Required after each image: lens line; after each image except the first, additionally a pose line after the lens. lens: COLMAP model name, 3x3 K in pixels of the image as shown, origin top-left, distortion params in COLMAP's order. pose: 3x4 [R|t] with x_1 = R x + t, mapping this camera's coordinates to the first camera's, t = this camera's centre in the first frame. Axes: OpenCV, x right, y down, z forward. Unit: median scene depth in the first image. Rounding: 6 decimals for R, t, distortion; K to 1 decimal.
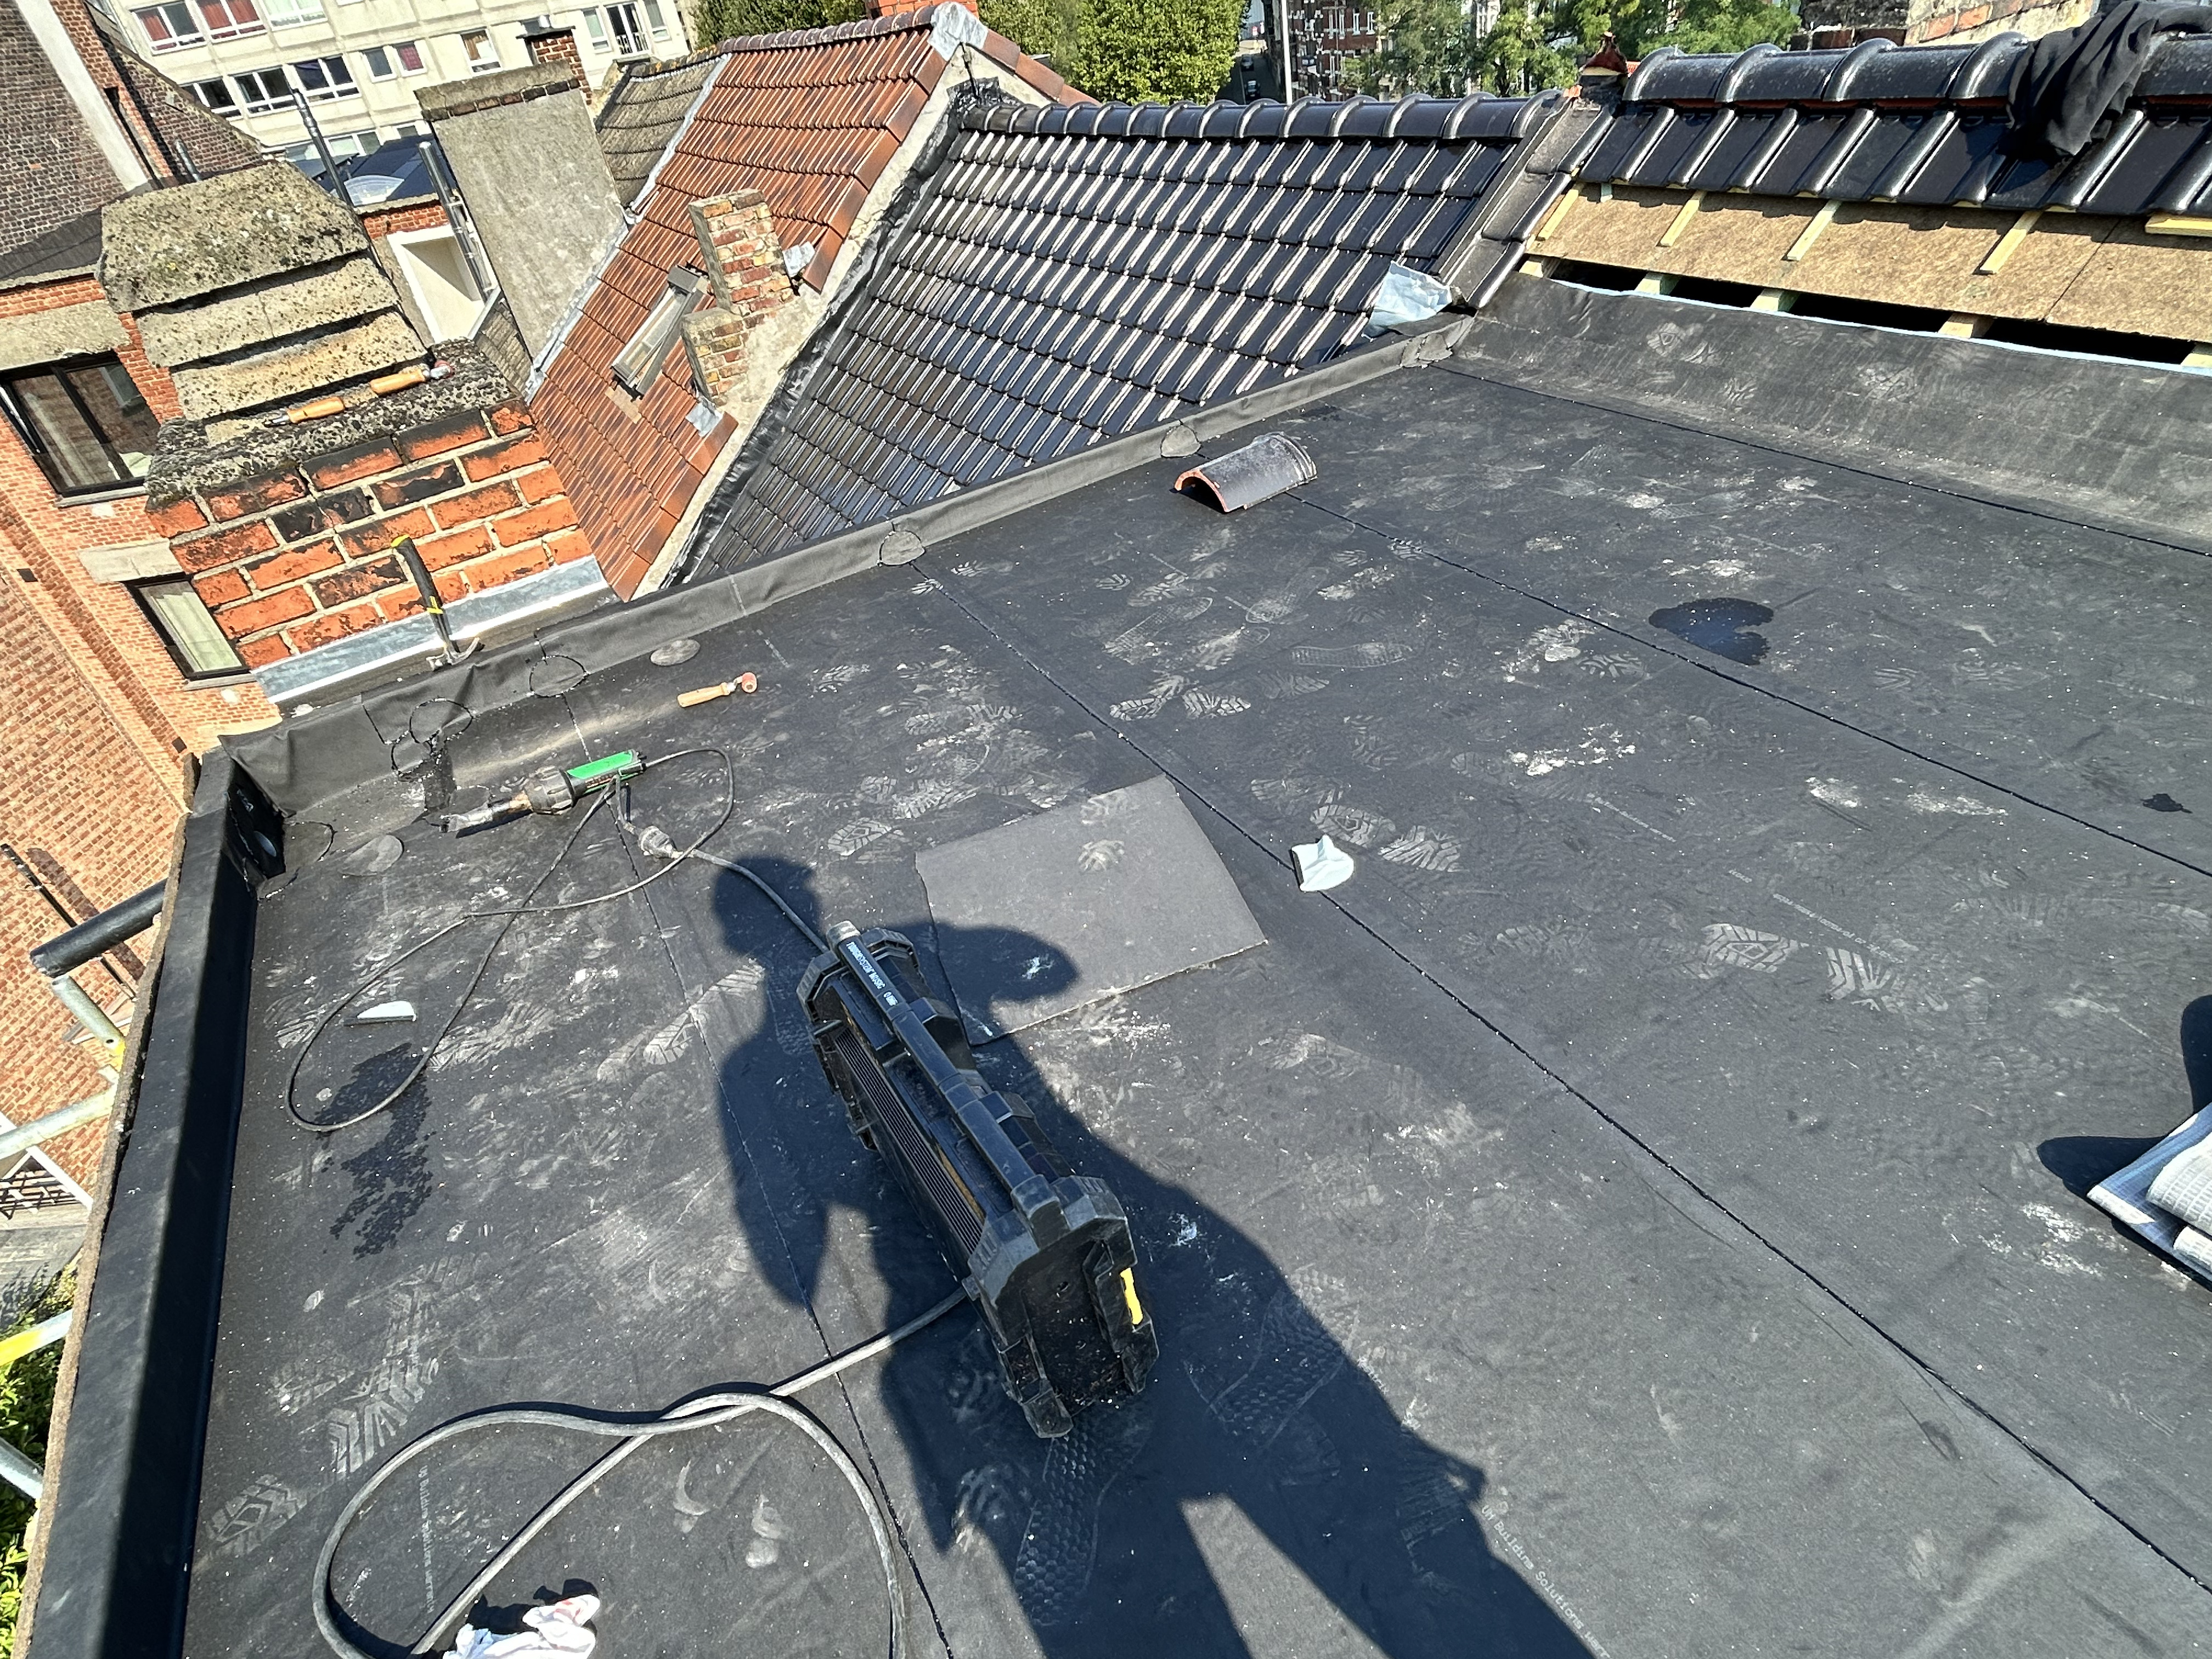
lens RADIAL K [[1192.6, 0, 1098.2], [0, 1192.6, 821.0], [0, 0, 1]] dist [-0.013196, 0.009130]
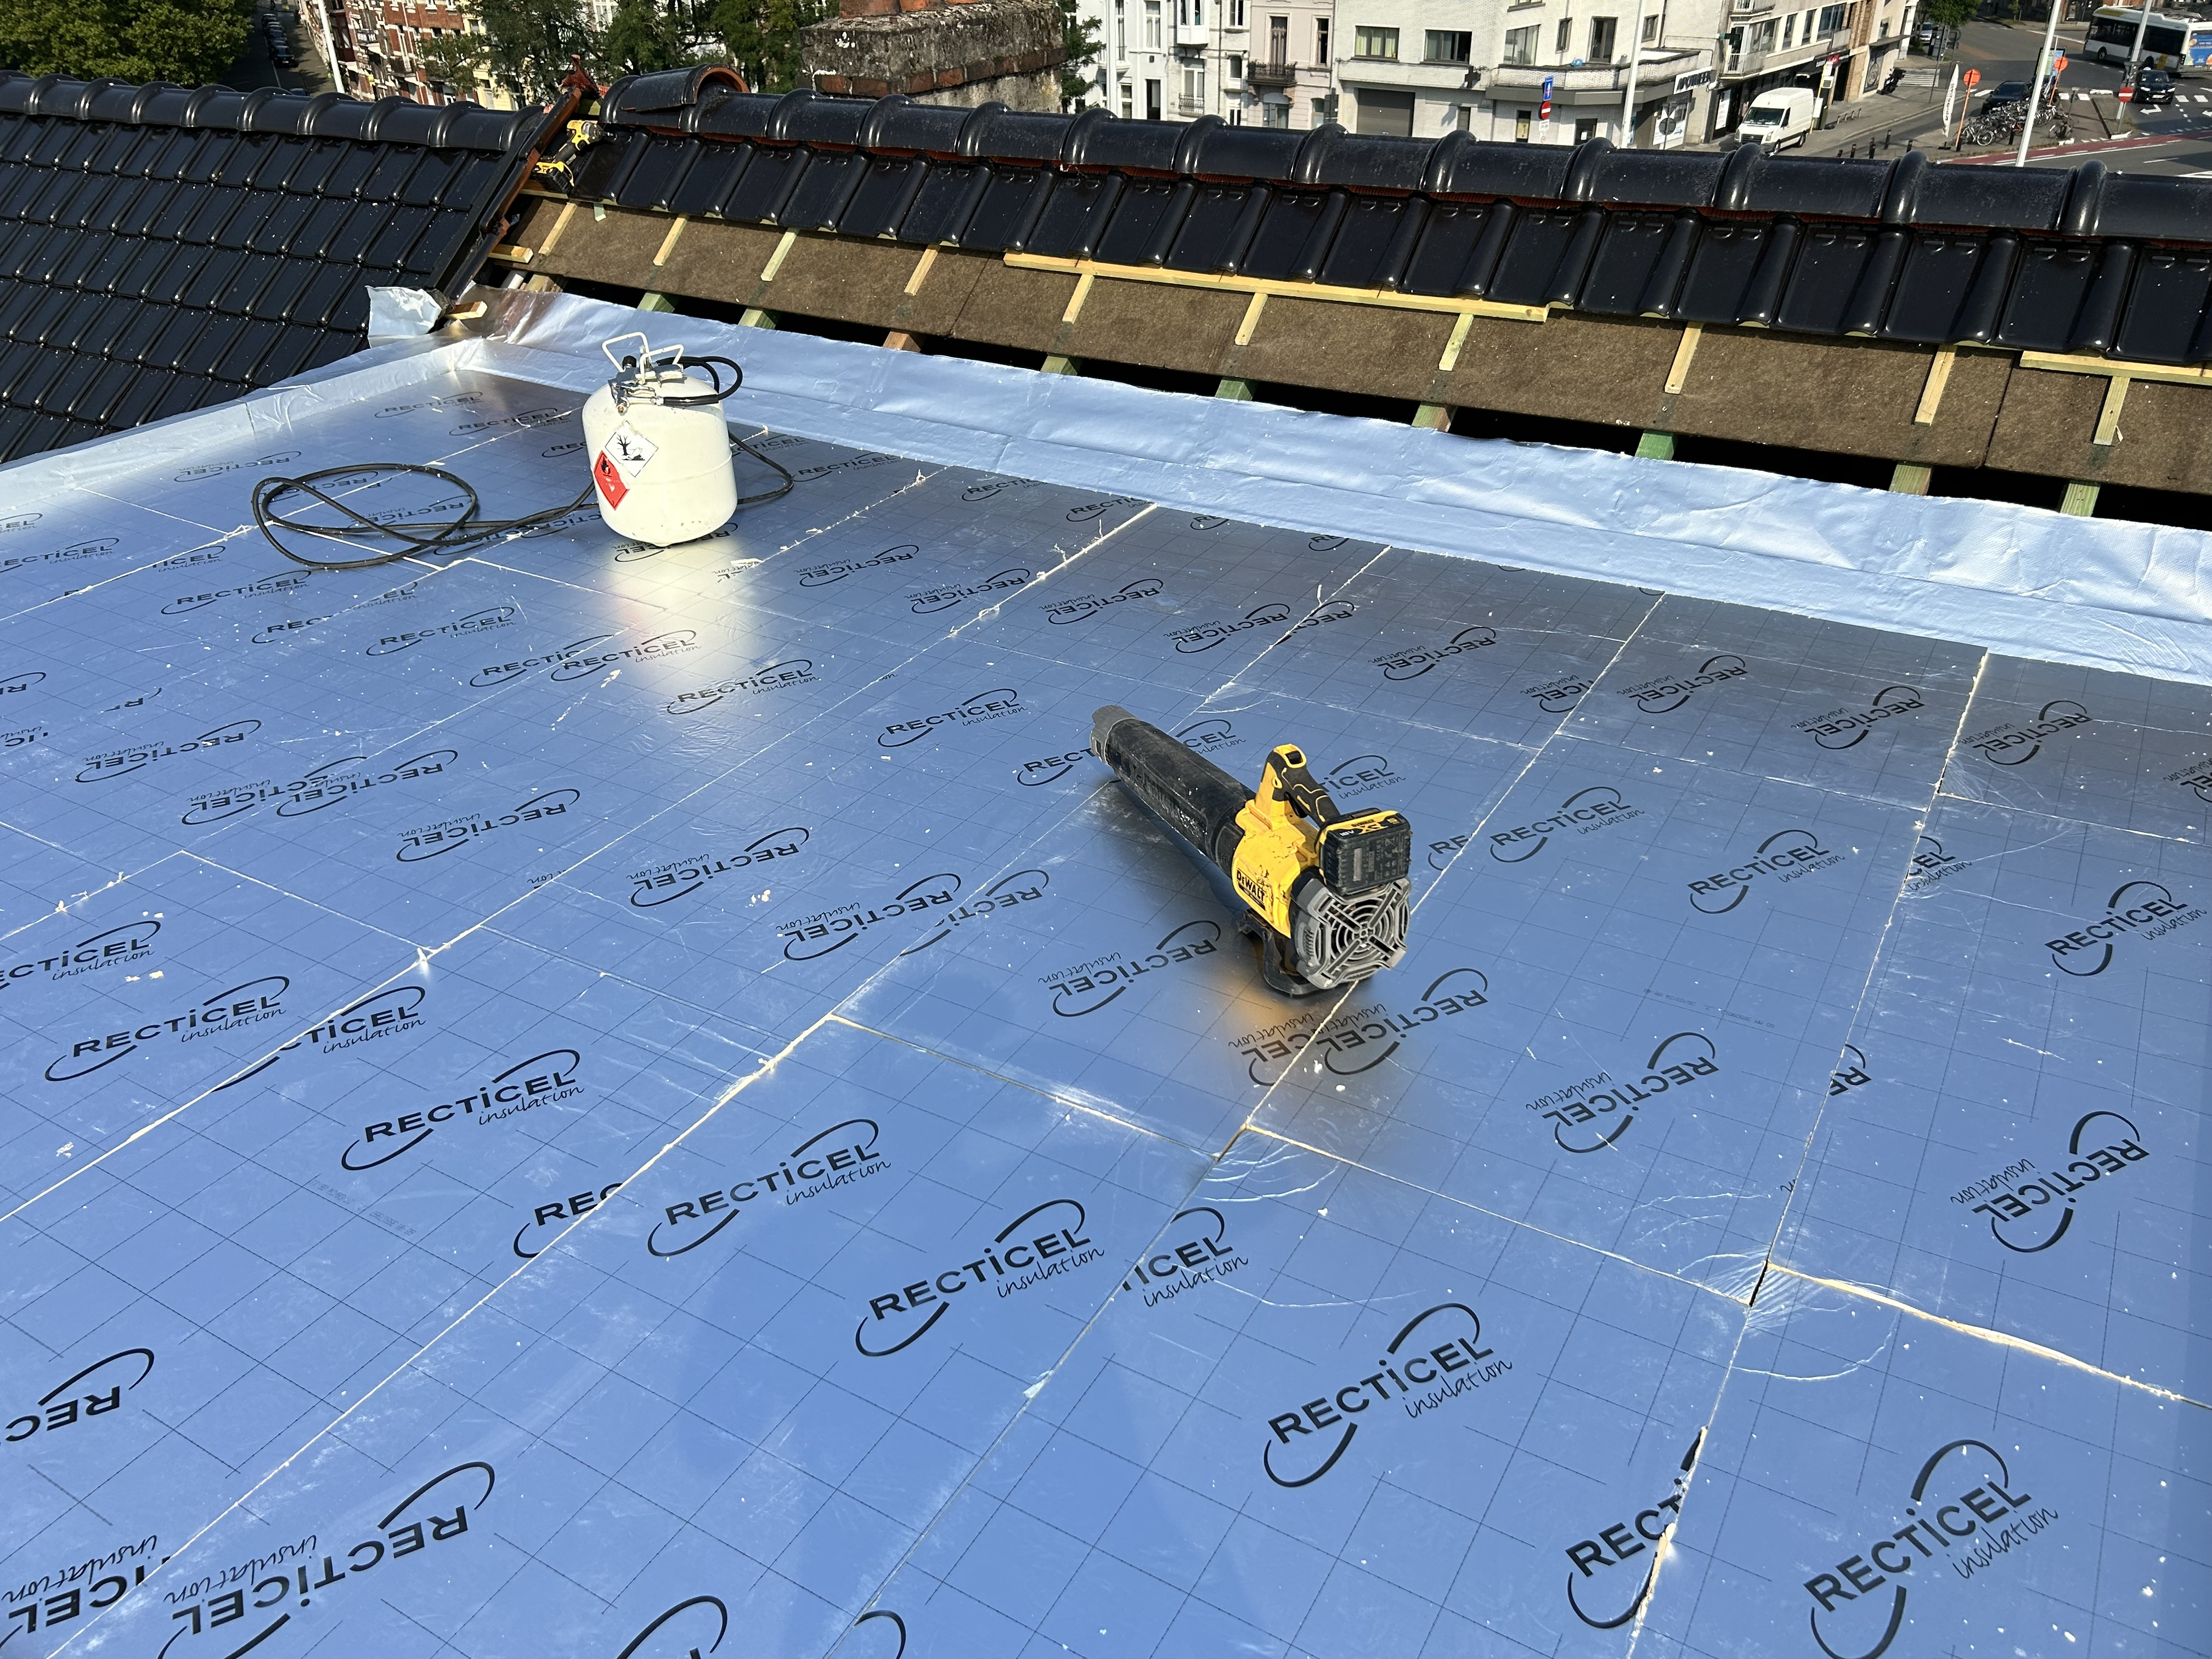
lens RADIAL K [[1683.3, 0, 1094.3], [0, 1683.3, 841.2], [0, 0, 1]] dist [0.048025, -0.051647]
pose [[0.867339, -0.123092, 0.482256, 0.051076], [0.188455, 0.978013, -0.089307, 0.174417], [-0.460660, 0.168343, 0.871466, -0.309618]]
